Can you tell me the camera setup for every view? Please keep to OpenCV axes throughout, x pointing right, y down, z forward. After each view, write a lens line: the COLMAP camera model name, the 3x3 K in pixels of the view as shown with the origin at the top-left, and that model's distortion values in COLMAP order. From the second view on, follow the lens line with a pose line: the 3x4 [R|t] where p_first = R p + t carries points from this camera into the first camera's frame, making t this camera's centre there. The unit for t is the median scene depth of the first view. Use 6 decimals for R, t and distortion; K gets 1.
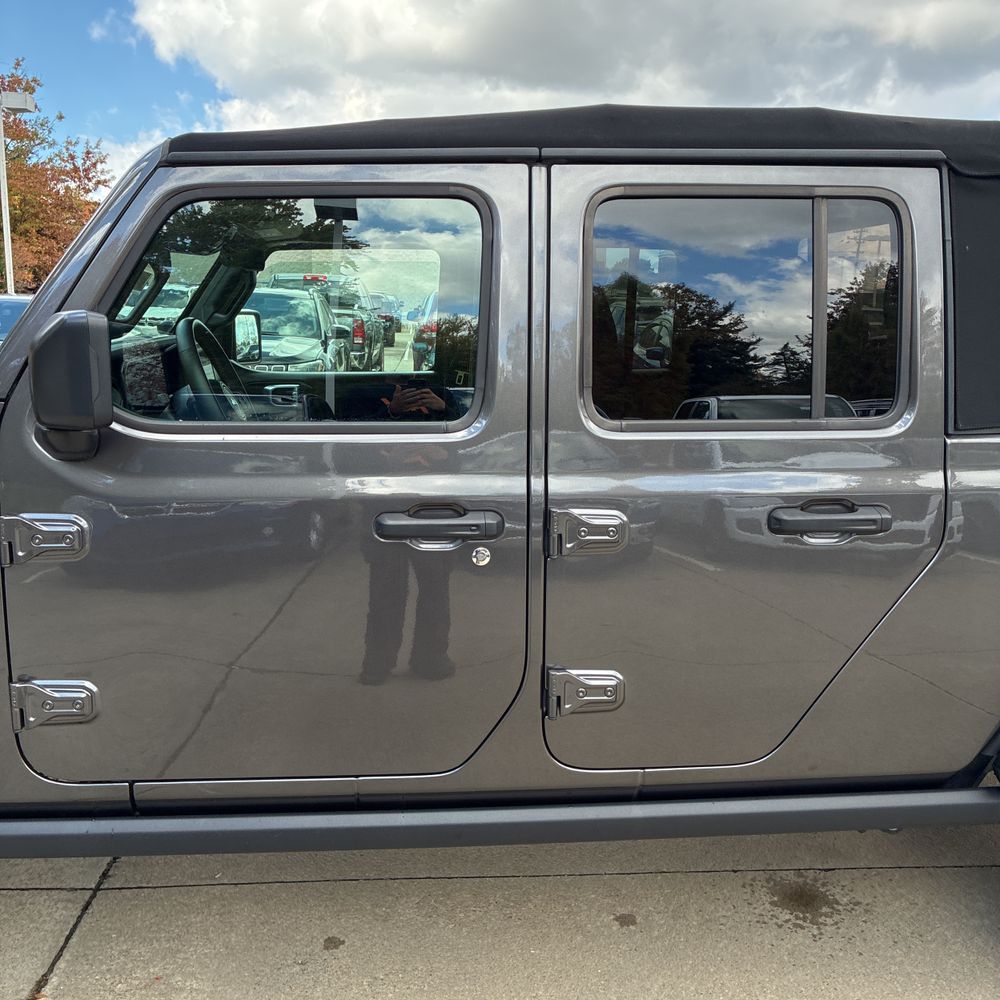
lens RADIAL K [[1010.8, 0, 493.9], [0, 1010.8, 496.9], [0, 0, 1]] dist [0.034932, -0.015623]
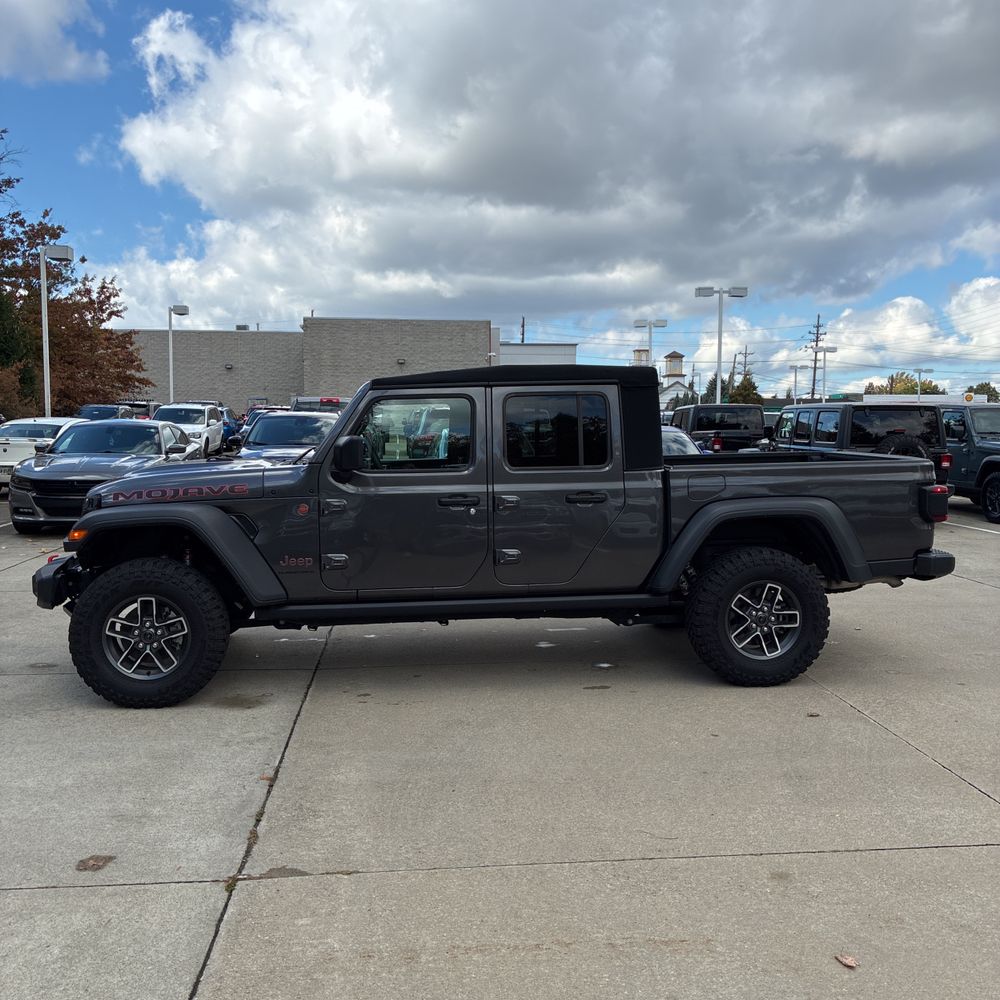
lens RADIAL K [[1022.7, 0, 500.0], [0, 1022.7, 500.0], [0, 0, 1]] dist [0.037249, -0.020327]
pose [[0.999498, -0.020113, 0.024497, -0.003524], [0.022528, 0.994461, -0.102661, 0.321315], [-0.022297, 0.103161, 0.994415, -1.952221]]
